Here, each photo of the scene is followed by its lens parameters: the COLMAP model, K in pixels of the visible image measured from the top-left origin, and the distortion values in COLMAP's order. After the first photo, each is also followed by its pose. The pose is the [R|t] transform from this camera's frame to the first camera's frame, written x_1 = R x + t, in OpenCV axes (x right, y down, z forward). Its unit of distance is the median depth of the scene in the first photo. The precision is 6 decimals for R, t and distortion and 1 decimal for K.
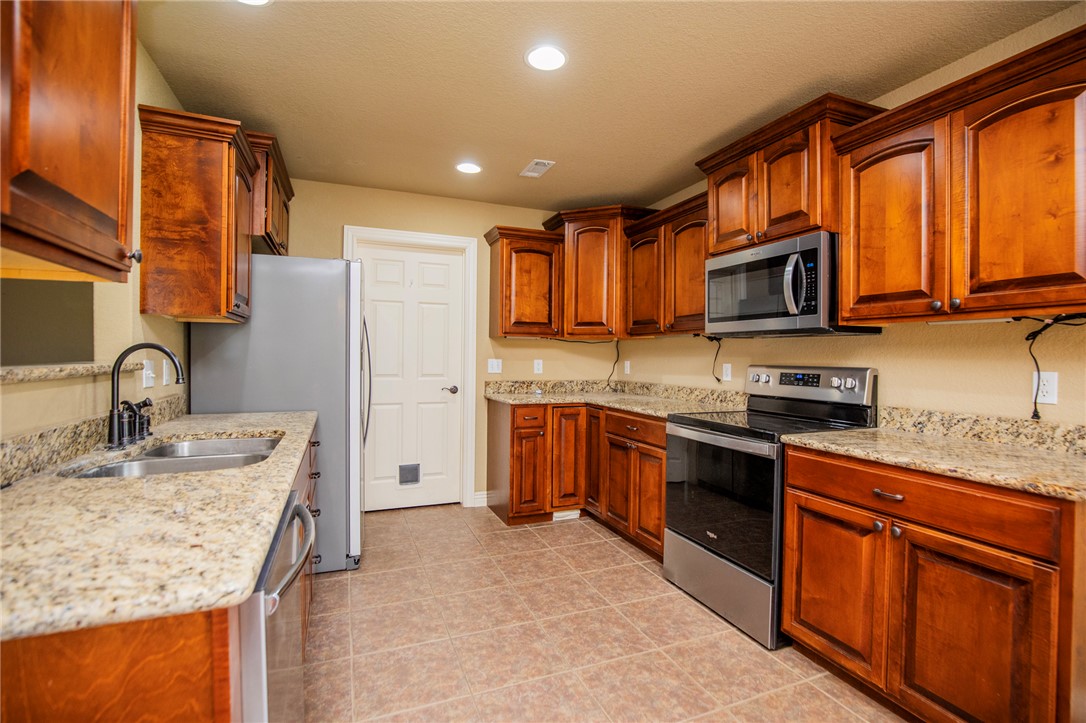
lens RADIAL K [[509.1, 0, 557.9], [0, 509.1, 359.7], [0, 0, 1]] dist [-0.028844, -0.000175]
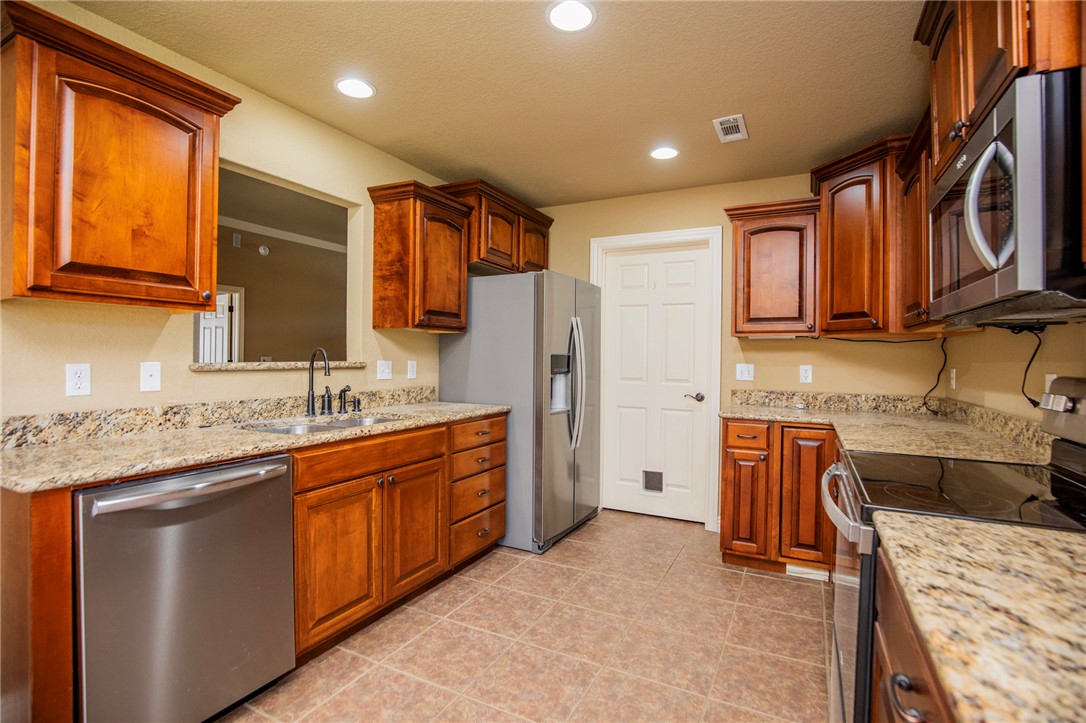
lens RADIAL K [[509.1, 0, 557.9], [0, 509.1, 359.7], [0, 0, 1]] dist [-0.028844, -0.000175]
pose [[0.649155, 0.001351, -0.760655, 0.359935], [-0.011607, 0.999900, -0.008130, 0.002571], [0.760568, 0.014107, 0.649105, 0.245665]]
